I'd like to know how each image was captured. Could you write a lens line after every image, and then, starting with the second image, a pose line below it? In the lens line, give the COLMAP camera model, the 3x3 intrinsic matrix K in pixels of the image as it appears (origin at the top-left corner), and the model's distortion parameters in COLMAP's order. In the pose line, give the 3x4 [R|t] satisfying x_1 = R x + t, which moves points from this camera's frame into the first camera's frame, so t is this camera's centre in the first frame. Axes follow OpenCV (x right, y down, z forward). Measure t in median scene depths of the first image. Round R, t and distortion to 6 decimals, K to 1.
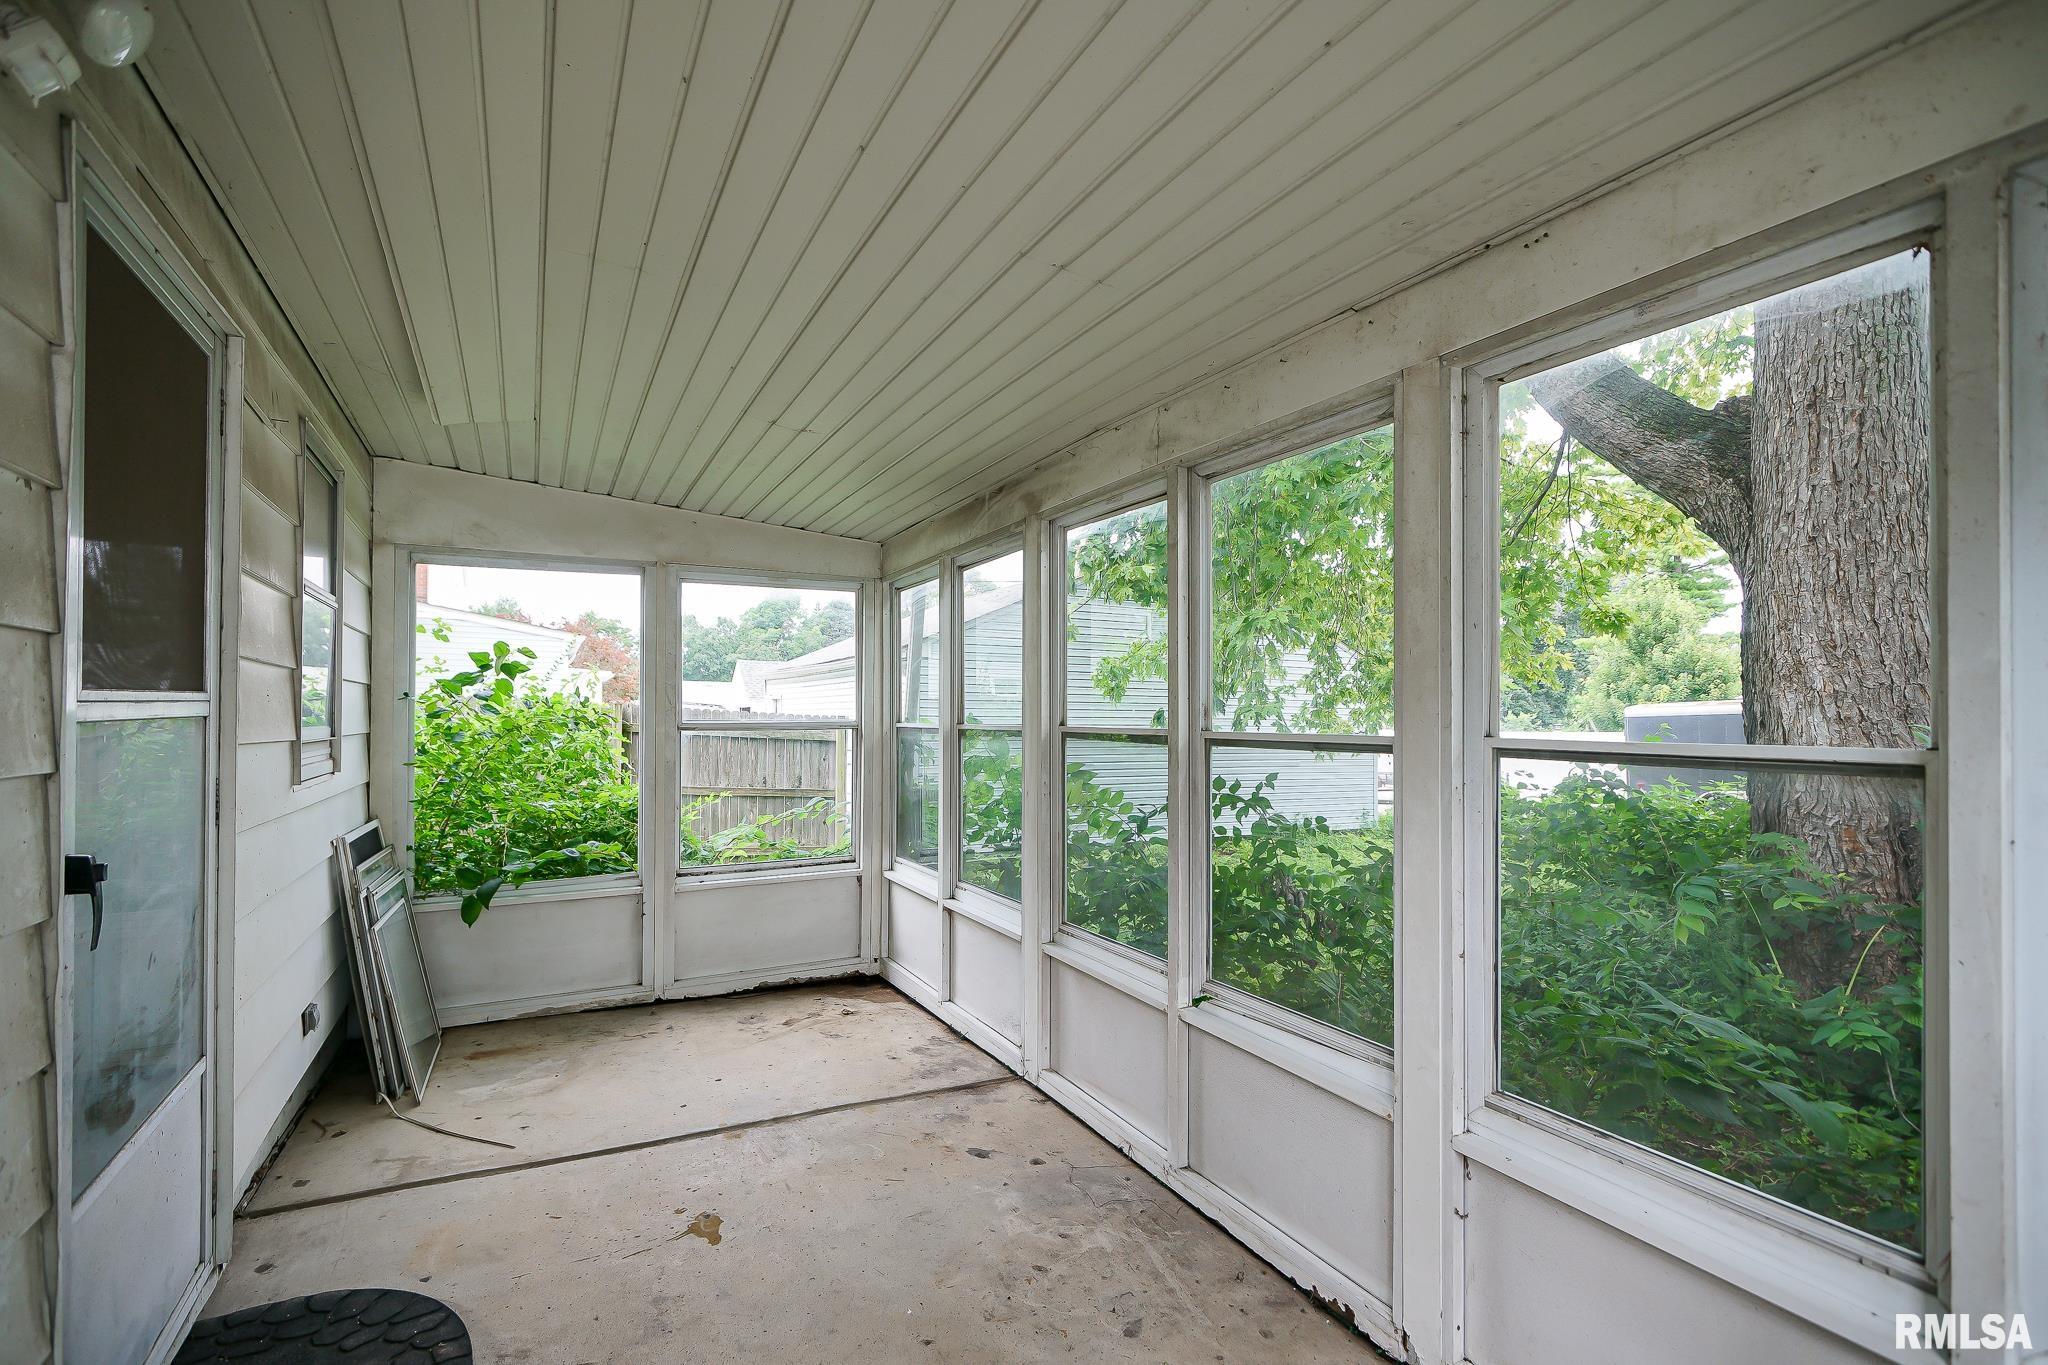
lens RADIAL K [[957.2, 0, 1020.1], [0, 957.2, 703.2], [0, 0, 1]] dist [0.010158, -0.001044]
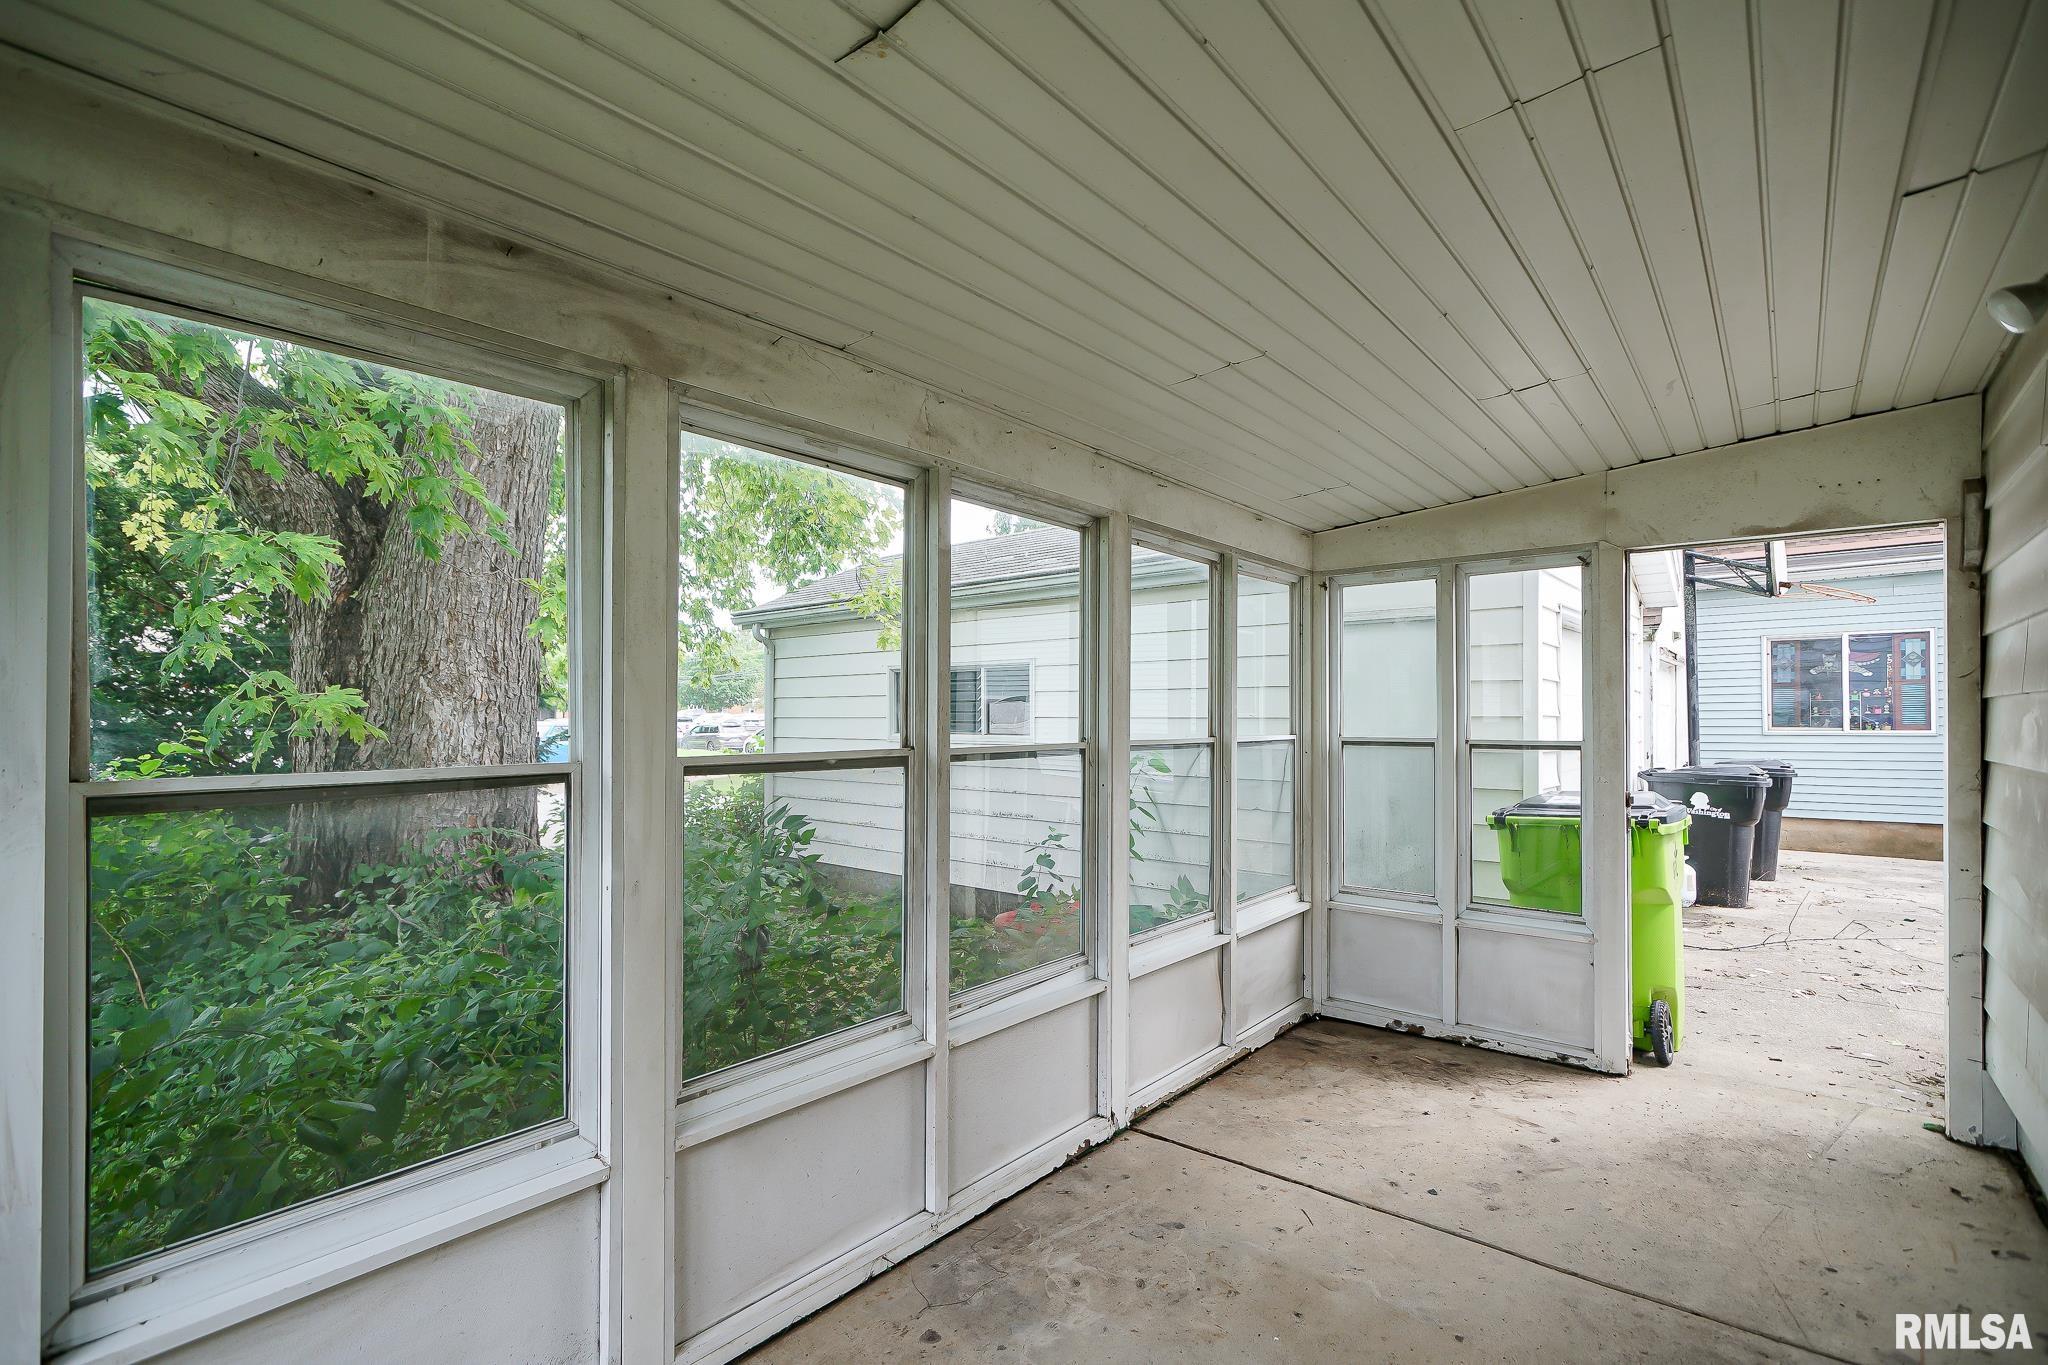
lens RADIAL K [[957.2, 0, 1019.0], [0, 957.2, 696.9], [0, 0, 1]] dist [0.010158, -0.001044]
pose [[-0.397365, 0.011785, 0.917585, -0.770848], [-0.012915, 0.999747, -0.018433, -0.004556], [-0.917570, -0.019175, -0.397113, 1.372212]]
